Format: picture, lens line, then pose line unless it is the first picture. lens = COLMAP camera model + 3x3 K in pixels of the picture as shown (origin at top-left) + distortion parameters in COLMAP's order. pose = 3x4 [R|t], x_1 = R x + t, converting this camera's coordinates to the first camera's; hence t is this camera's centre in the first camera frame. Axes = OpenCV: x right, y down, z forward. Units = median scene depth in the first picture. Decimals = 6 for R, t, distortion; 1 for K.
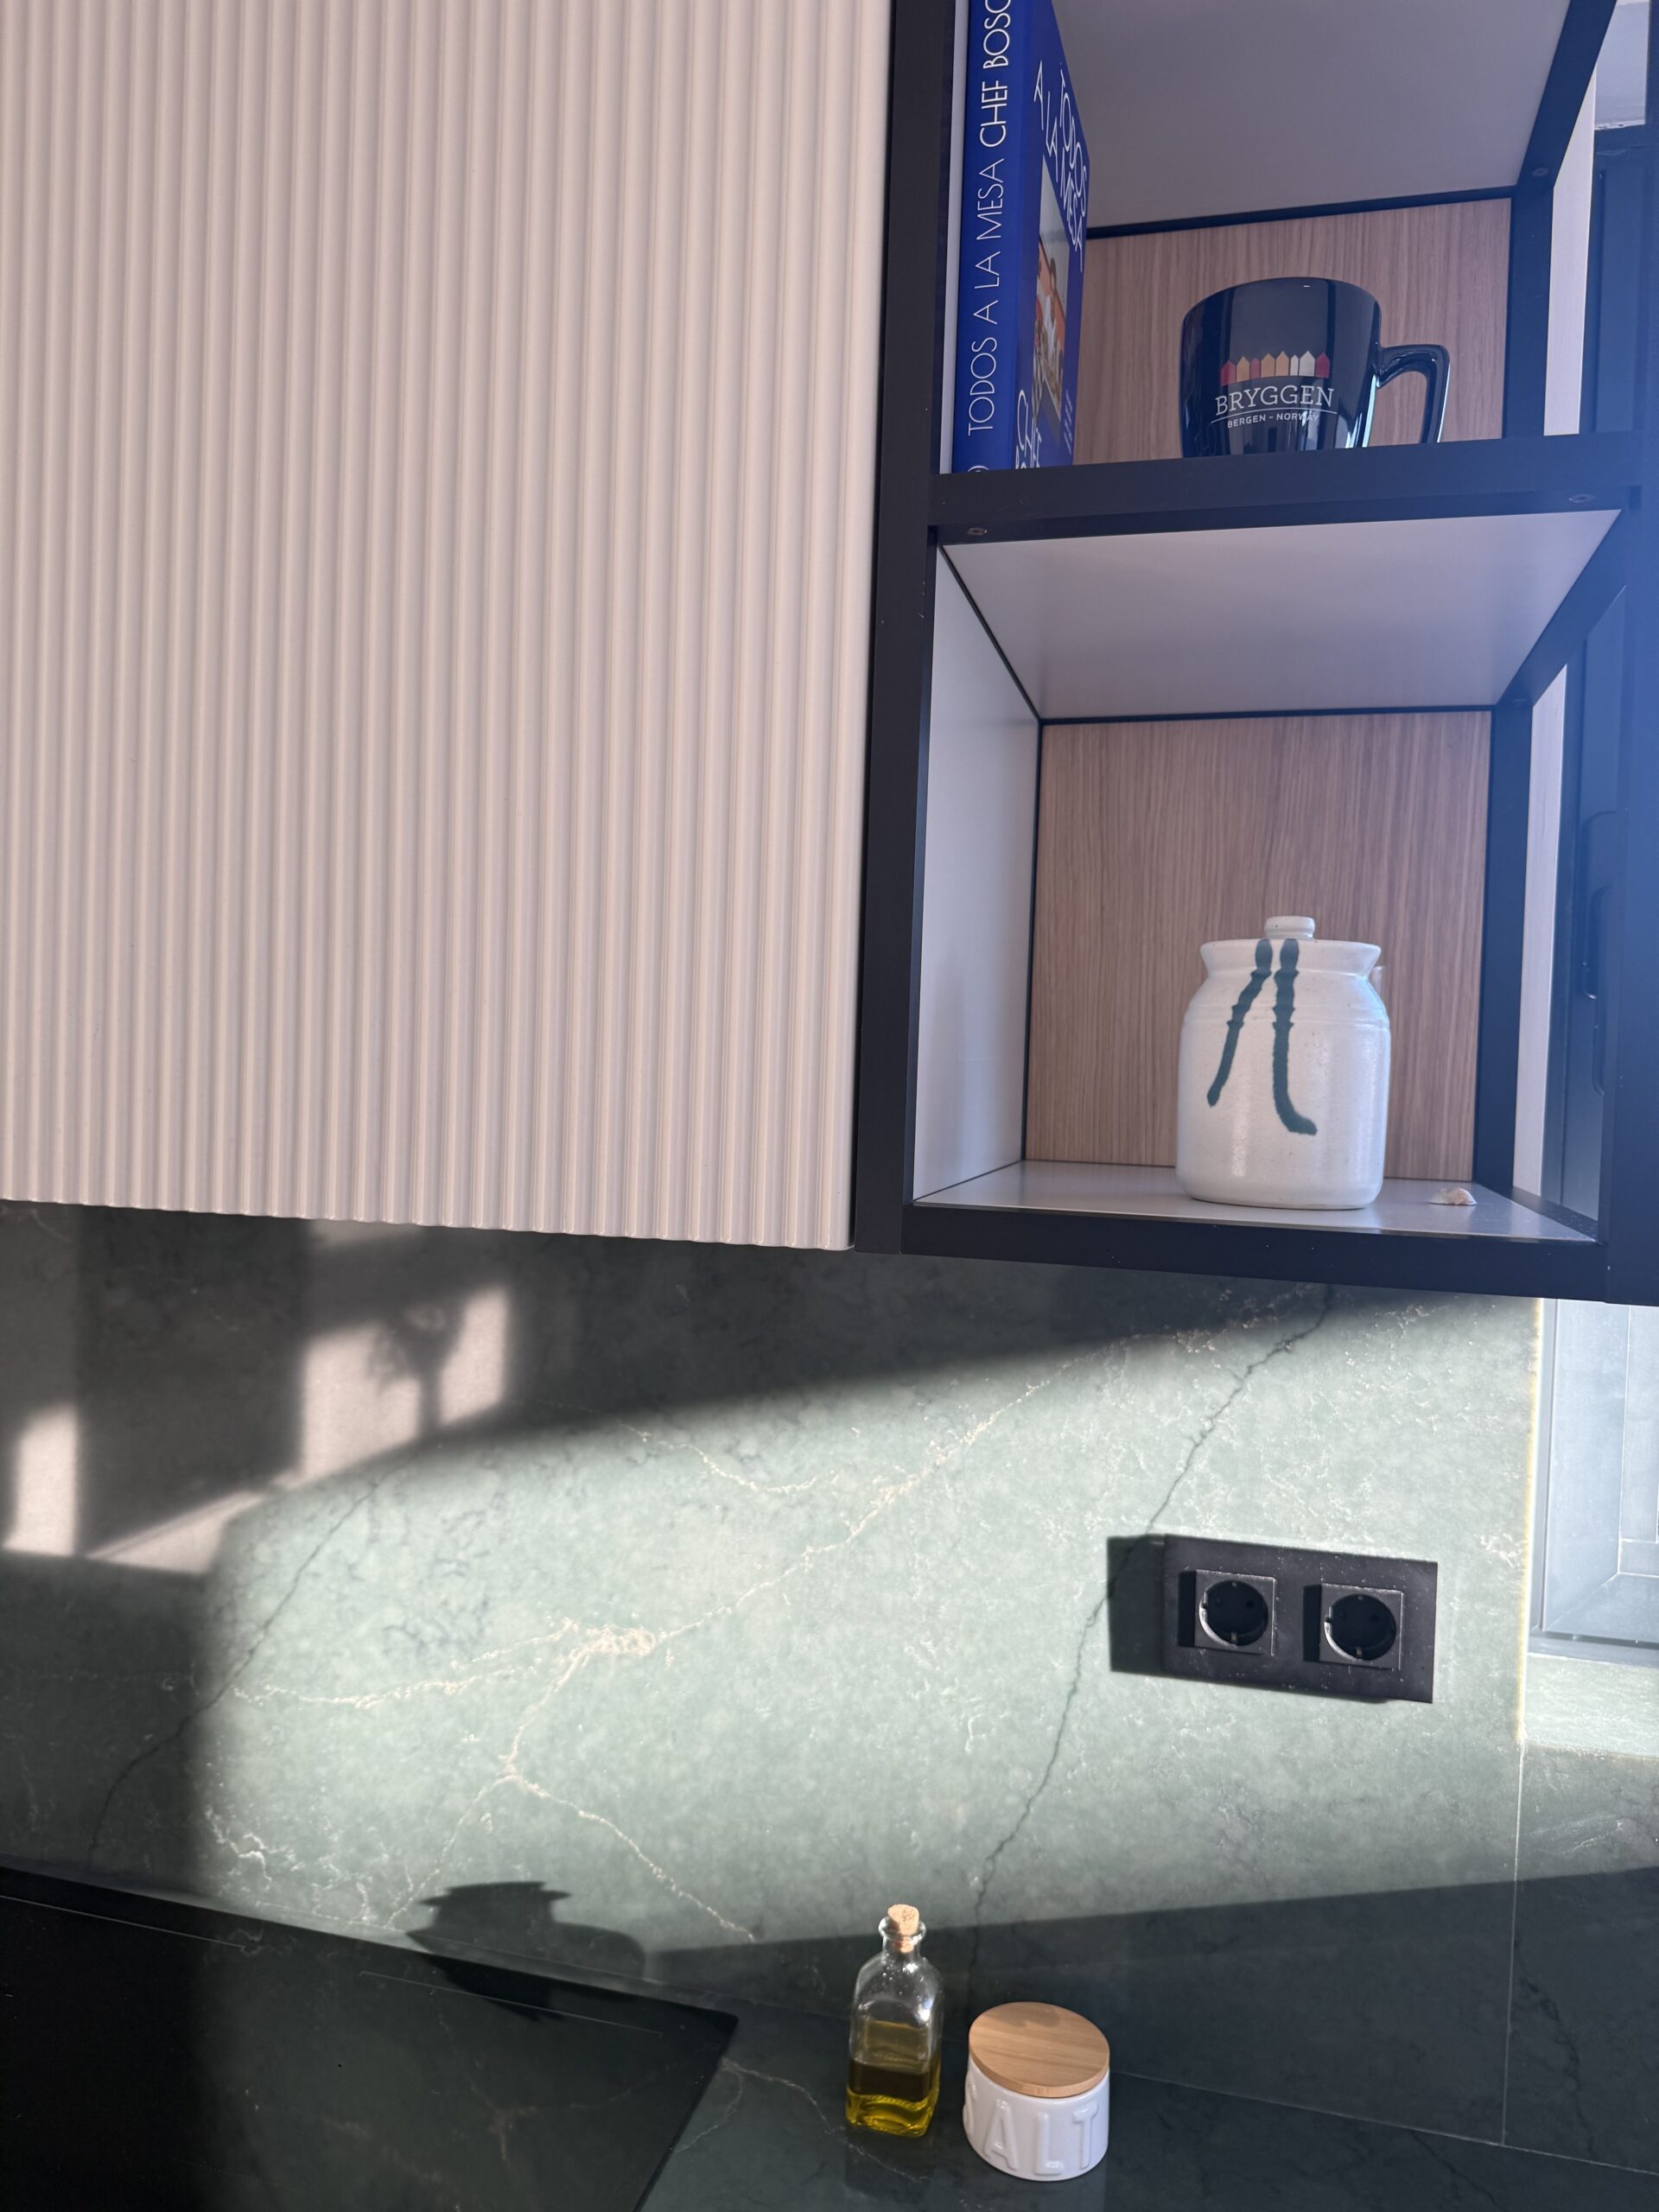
lens RADIAL K [[1543.7, 0, 827.1], [0, 1543.7, 1104.2], [0, 0, 1]] dist [0.154068, -0.327336]
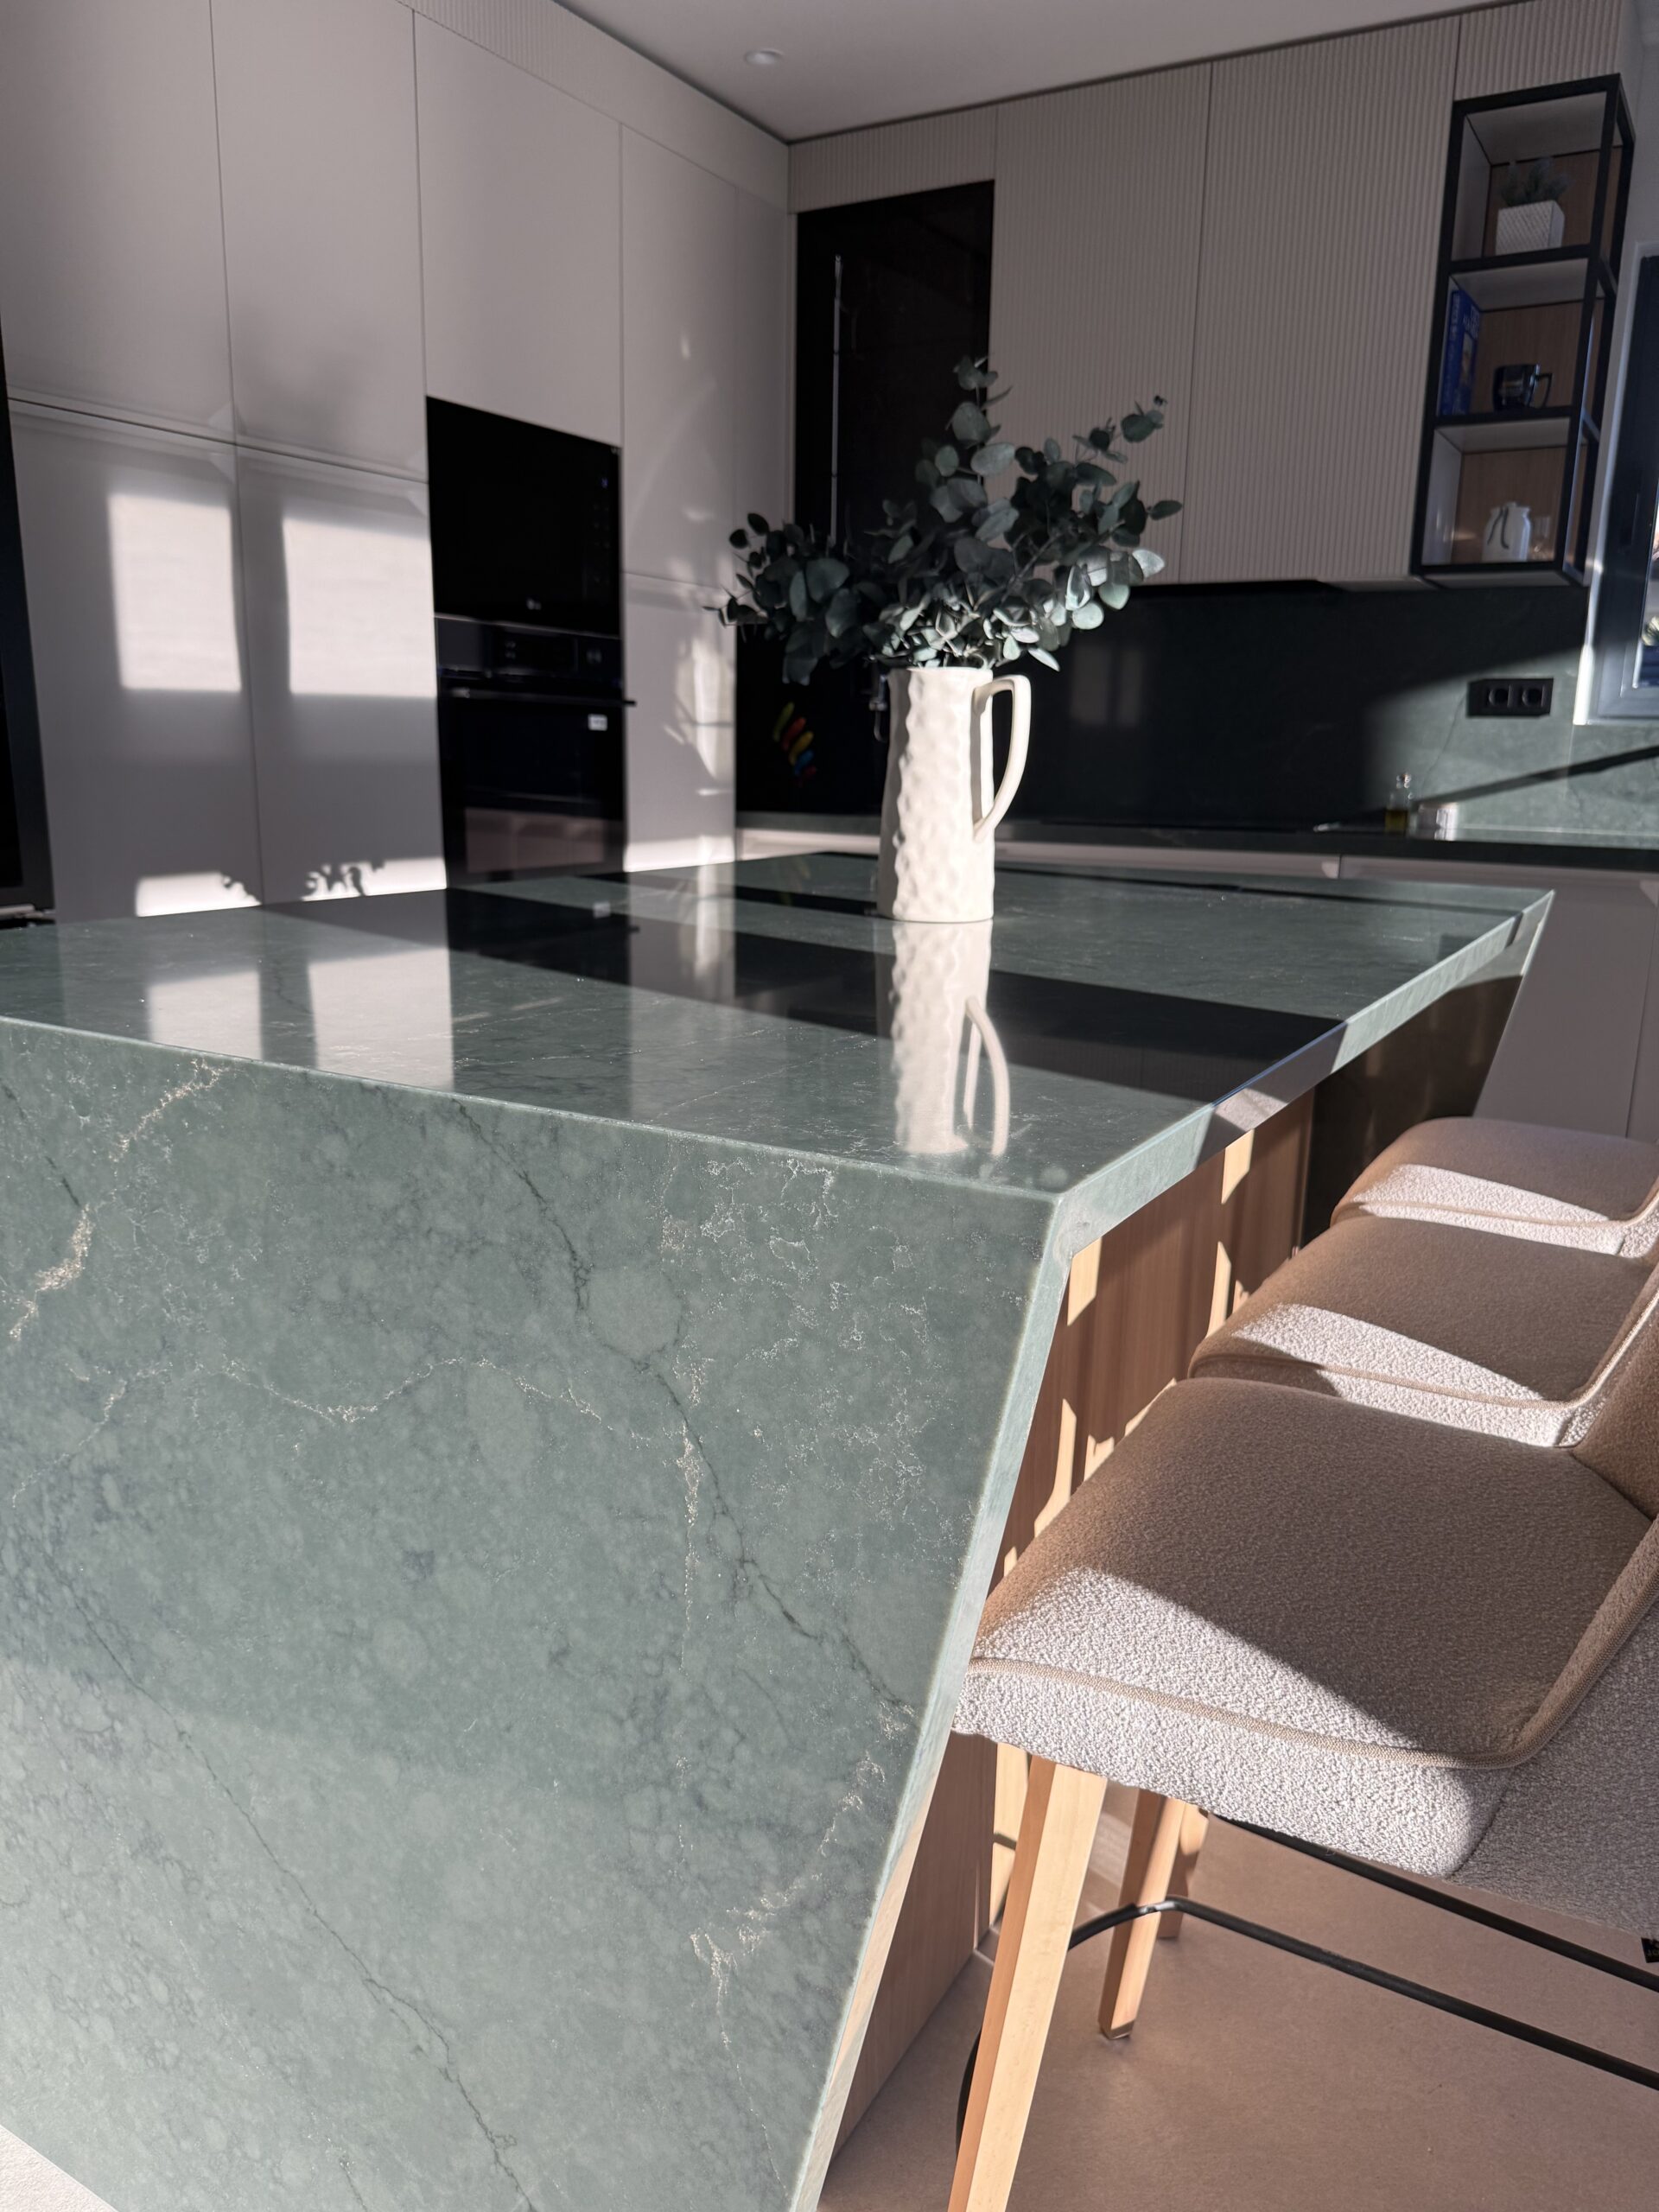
lens RADIAL K [[1572.4, 0, 822.0], [0, 1572.4, 1117.2], [0, 0, 1]] dist [0.044549, -0.073389]
pose [[0.961193, 0.046673, -0.271901, -0.220303], [0.011469, 0.977973, 0.208418, 0.472913], [0.275639, -0.203449, 0.939485, -3.105488]]
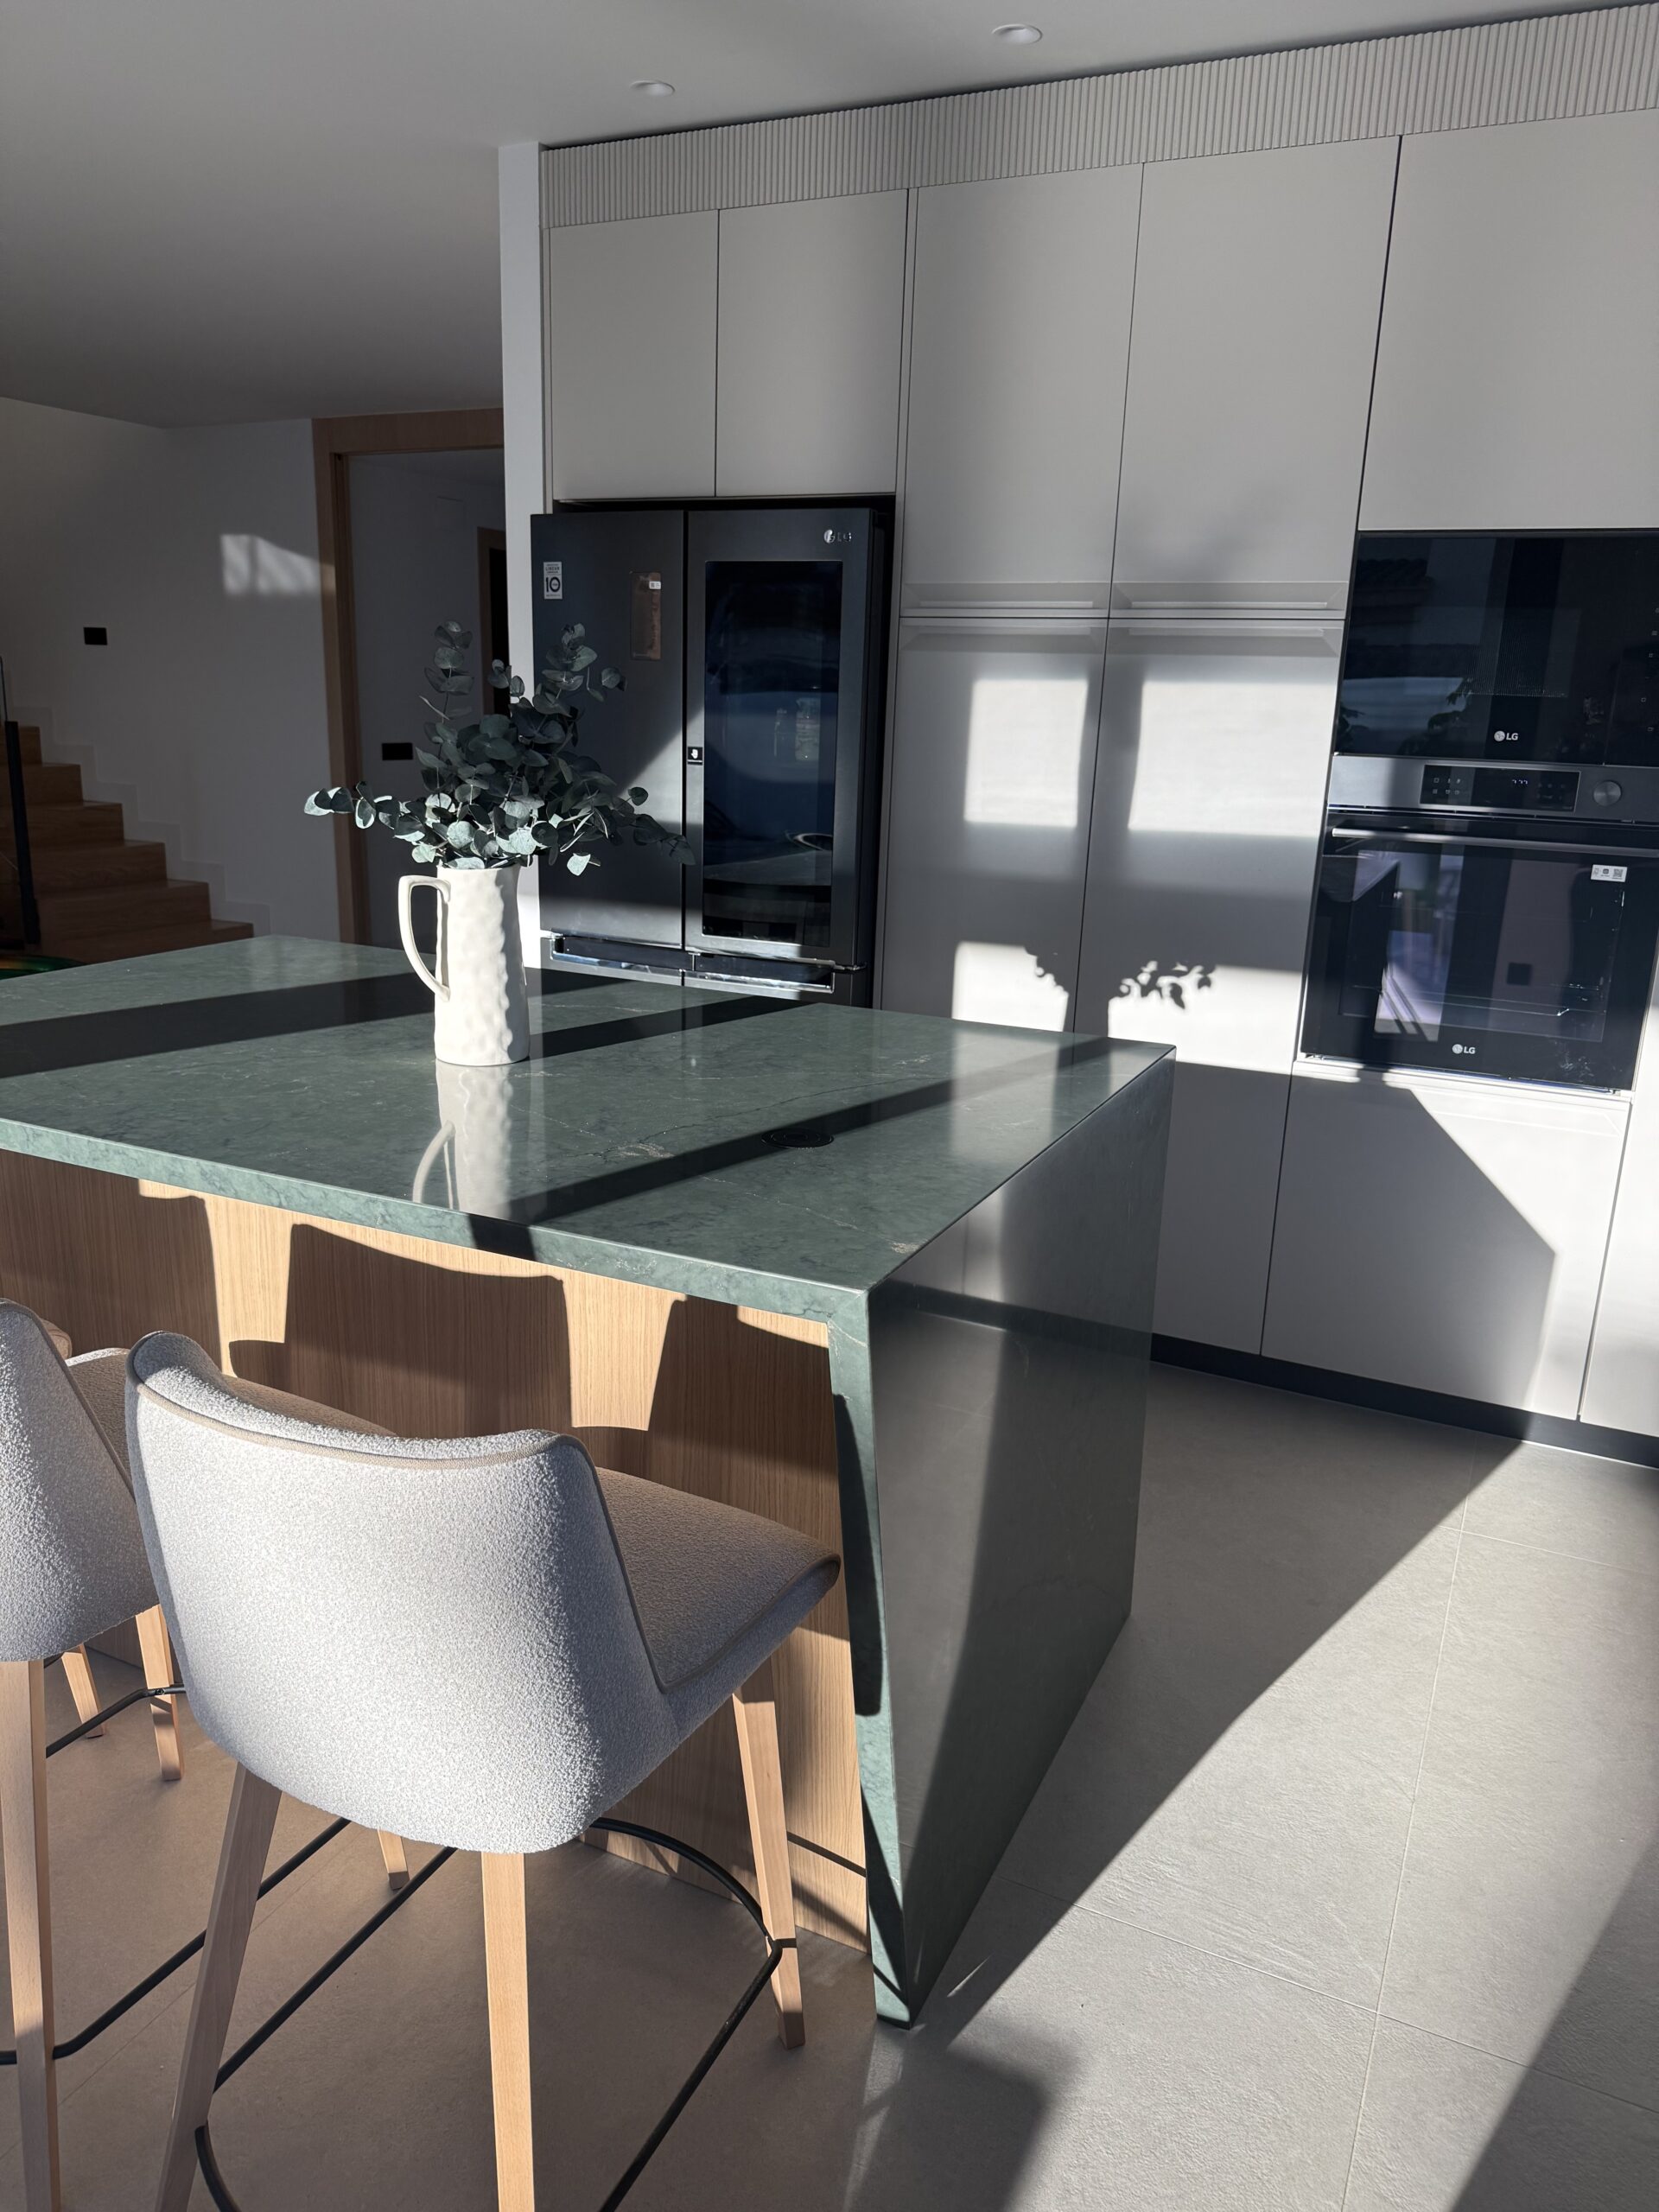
lens RADIAL K [[1561.4, 0, 832.9], [0, 1561.4, 1112.6], [0, 0, 1]] dist [0.158901, -0.283820]
pose [[-0.187880, 0.220095, -0.957214, 1.416110], [-0.051890, 0.970984, 0.233446, 0.157841], [0.980820, 0.093529, -0.171008, -0.559545]]
